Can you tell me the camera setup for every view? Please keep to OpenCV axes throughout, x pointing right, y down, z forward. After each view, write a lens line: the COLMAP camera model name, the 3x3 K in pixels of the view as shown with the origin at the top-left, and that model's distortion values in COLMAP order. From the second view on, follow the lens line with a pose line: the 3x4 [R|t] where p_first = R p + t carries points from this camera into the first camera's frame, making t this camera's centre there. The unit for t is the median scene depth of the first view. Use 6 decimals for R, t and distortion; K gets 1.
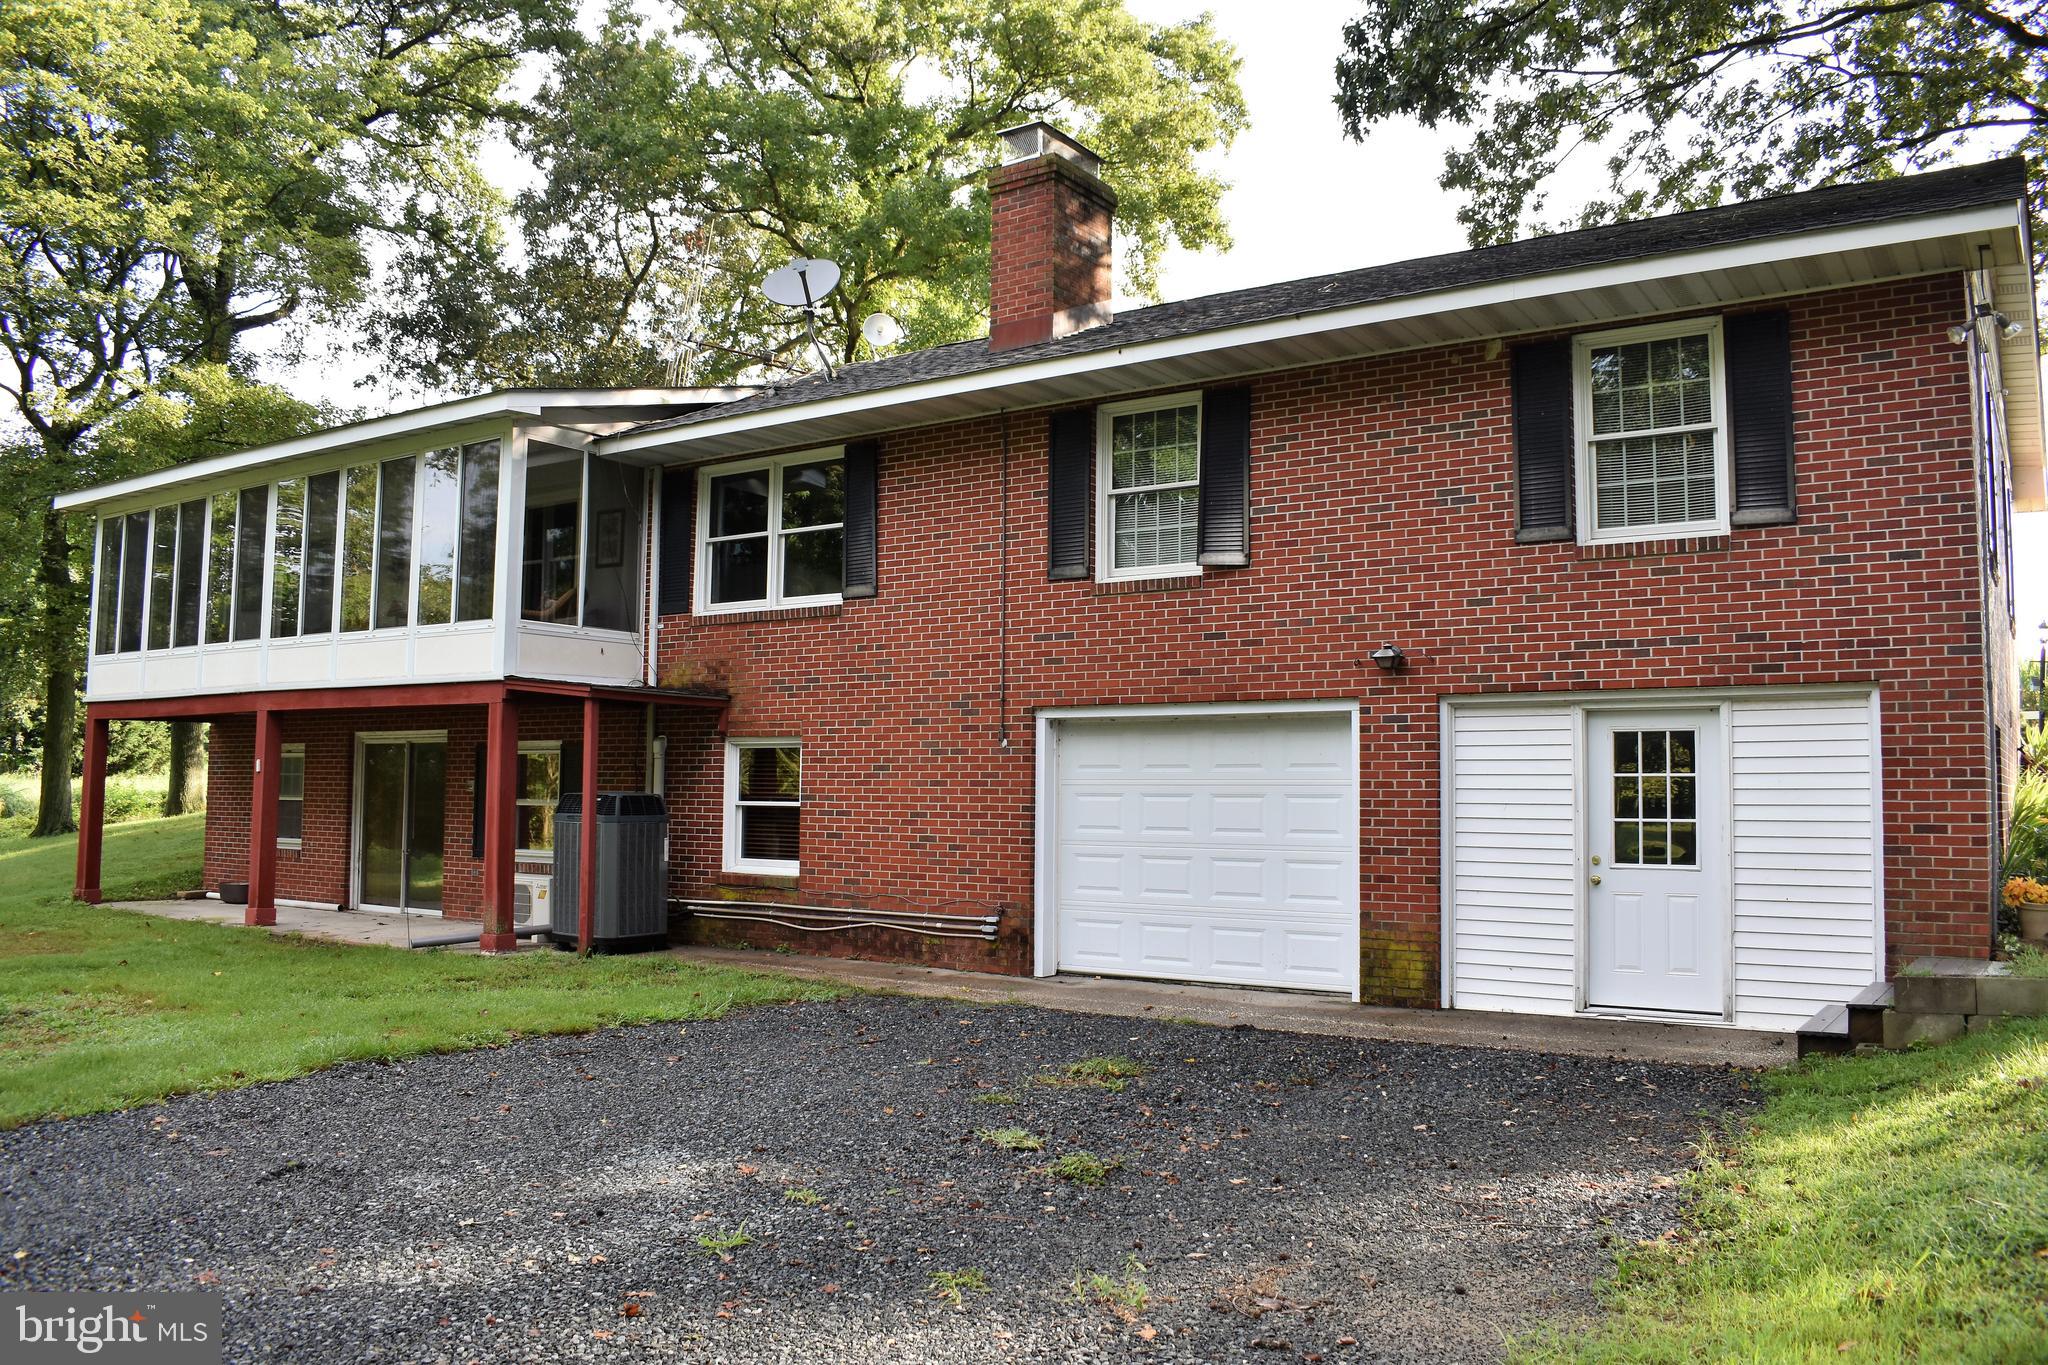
lens RADIAL K [[1602.0, 0, 1023.6], [0, 1602.0, 667.7], [0, 0, 1]] dist [-0.071930, -0.000980]
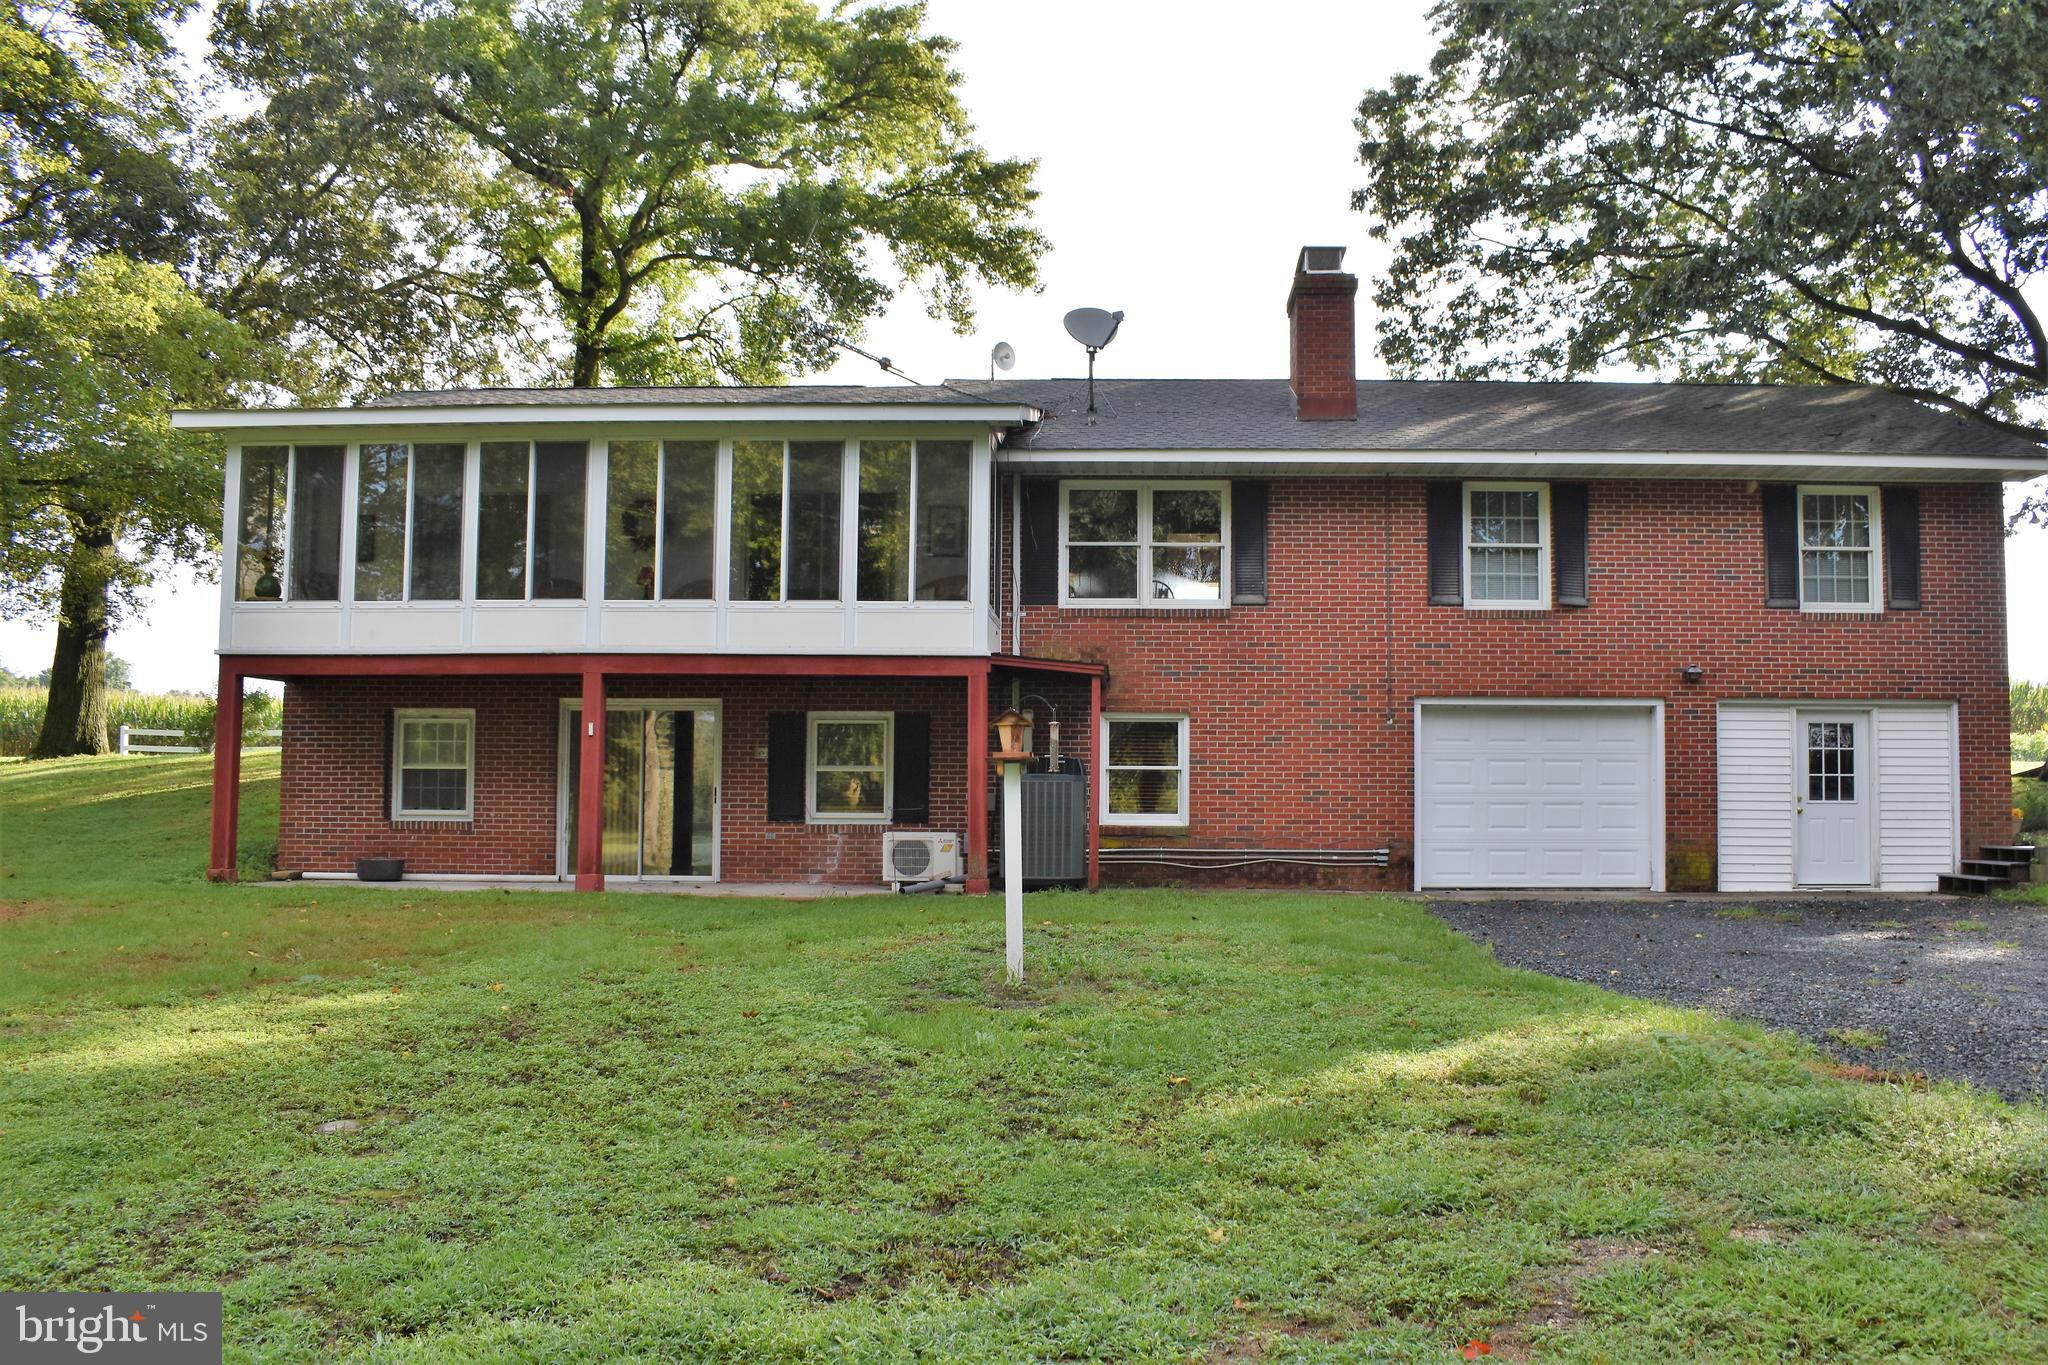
lens RADIAL K [[1602.0, 0, 1023.8], [0, 1602.0, 698.3], [0, 0, 1]] dist [-0.071930, -0.000980]
pose [[0.841428, 0.032749, 0.539376, -1.146102], [-0.044022, 0.998998, 0.008017, 0.034536], [-0.538574, -0.030490, 0.842027, 0.034341]]
